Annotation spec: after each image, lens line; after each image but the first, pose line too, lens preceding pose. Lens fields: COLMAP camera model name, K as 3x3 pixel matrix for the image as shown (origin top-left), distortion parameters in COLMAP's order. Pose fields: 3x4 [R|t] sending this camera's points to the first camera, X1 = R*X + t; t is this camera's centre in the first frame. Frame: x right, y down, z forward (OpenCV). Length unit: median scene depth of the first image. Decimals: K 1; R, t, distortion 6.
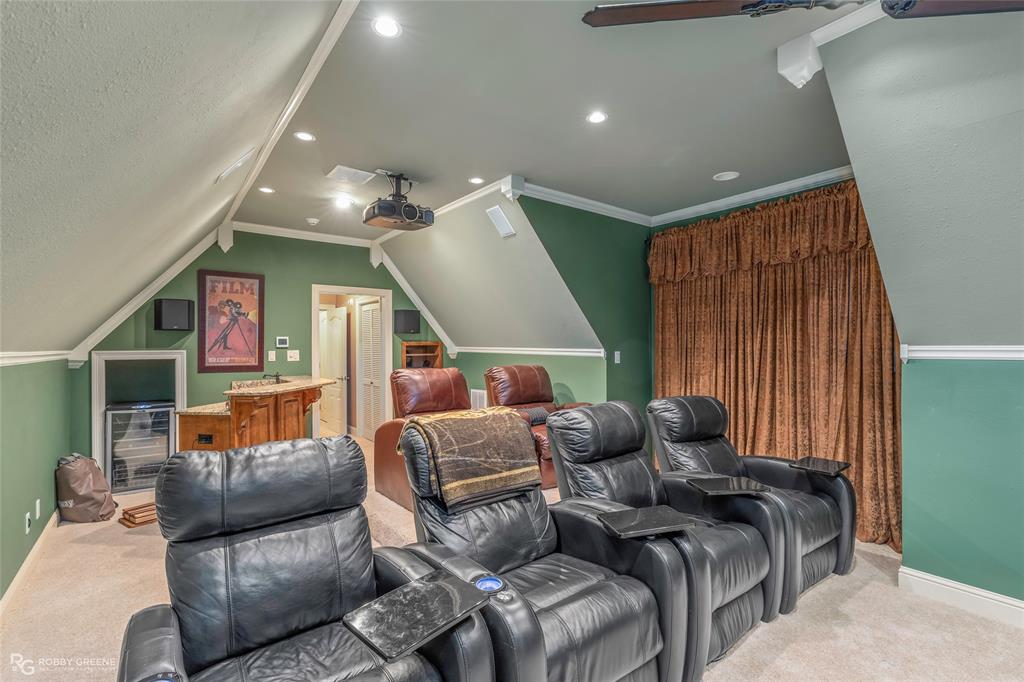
lens RADIAL K [[473.4, 0, 512.0], [0, 473.4, 341.0], [0, 0, 1]] dist [-0.000239, 0.000244]
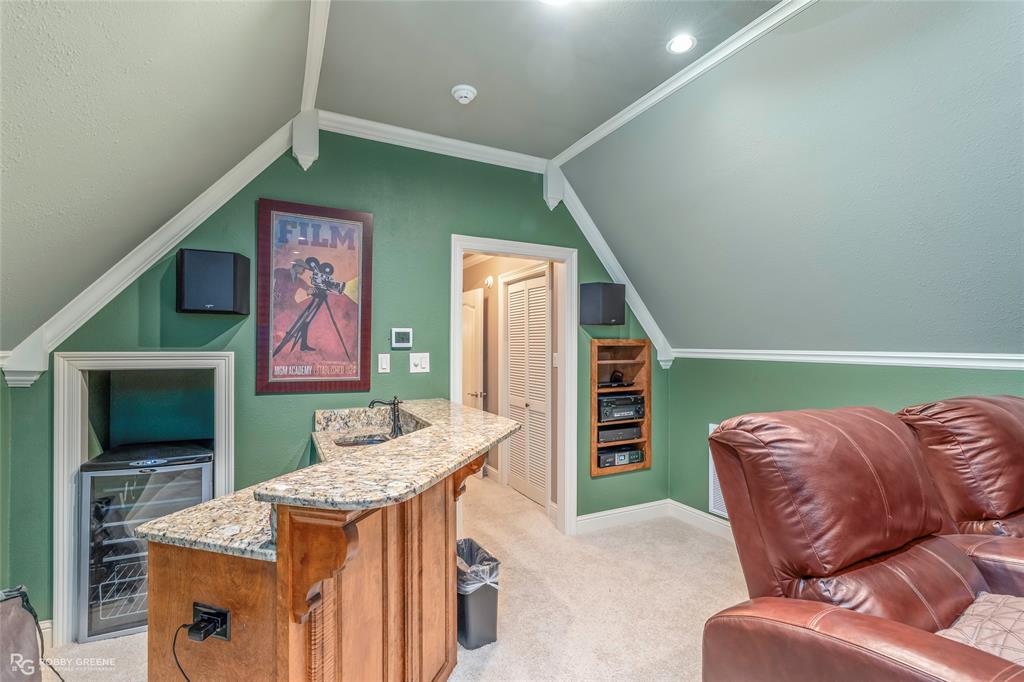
lens RADIAL K [[473.4, 0, 512.0], [0, 473.4, 341.0], [0, 0, 1]] dist [-0.000239, 0.000244]
pose [[0.982915, 0.003937, -0.184016, -0.276353], [-0.004861, 0.999978, -0.004571, 0.008227], [0.183993, 0.005388, 0.982913, 0.517275]]
